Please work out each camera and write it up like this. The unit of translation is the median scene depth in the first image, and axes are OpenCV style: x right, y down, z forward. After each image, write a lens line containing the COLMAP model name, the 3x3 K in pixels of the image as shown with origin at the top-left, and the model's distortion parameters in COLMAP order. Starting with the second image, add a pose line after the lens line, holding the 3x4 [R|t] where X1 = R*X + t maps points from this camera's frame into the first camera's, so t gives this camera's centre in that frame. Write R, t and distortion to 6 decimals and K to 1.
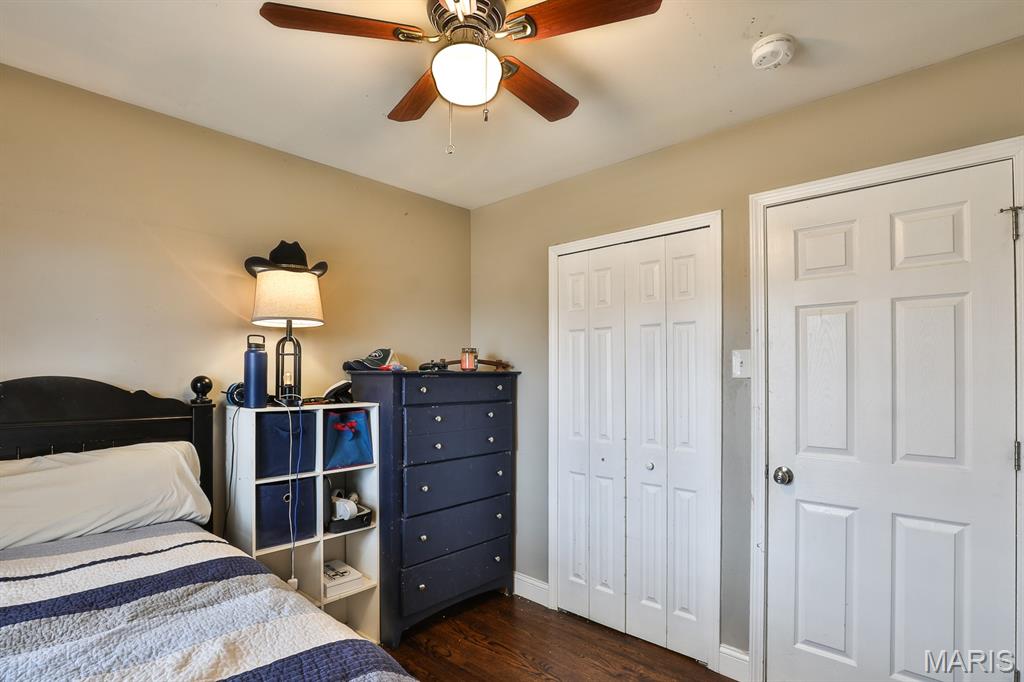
lens RADIAL K [[519.1, 0, 510.3], [0, 519.1, 383.9], [0, 0, 1]] dist [-0.000977, 0.000138]
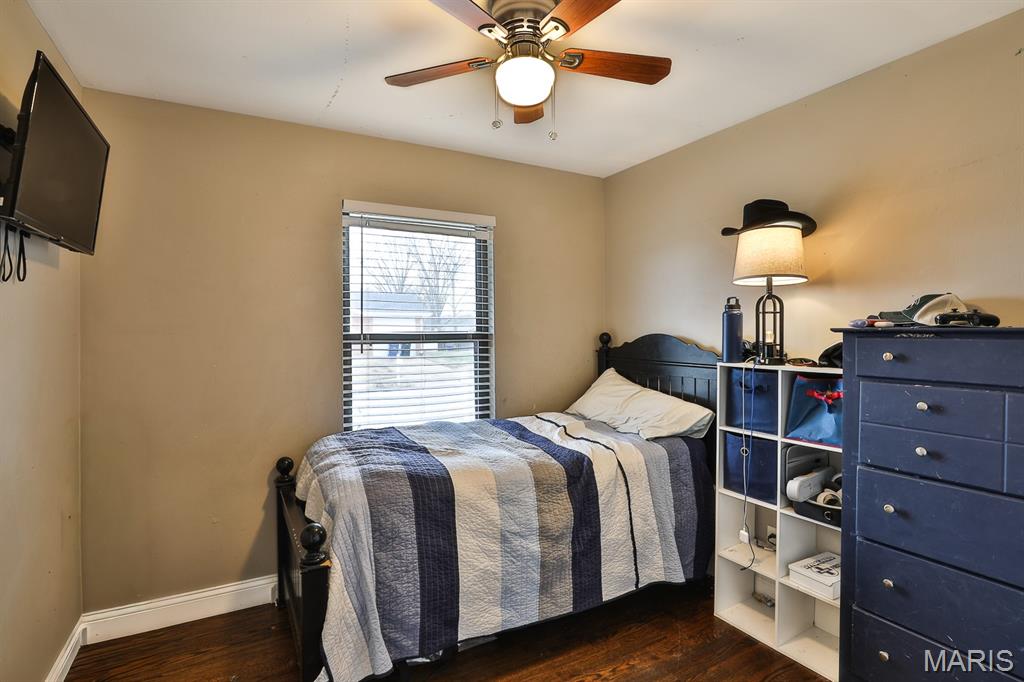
lens RADIAL K [[518.2, 0, 510.1], [0, 518.2, 342.8], [0, 0, 1]] dist [-0.004568, 0.000541]
pose [[-0.320886, 0.018542, -0.946936, 0.672260], [-0.019935, 0.999455, 0.026326, -0.014543], [0.946908, 0.027325, -0.320341, 0.848089]]
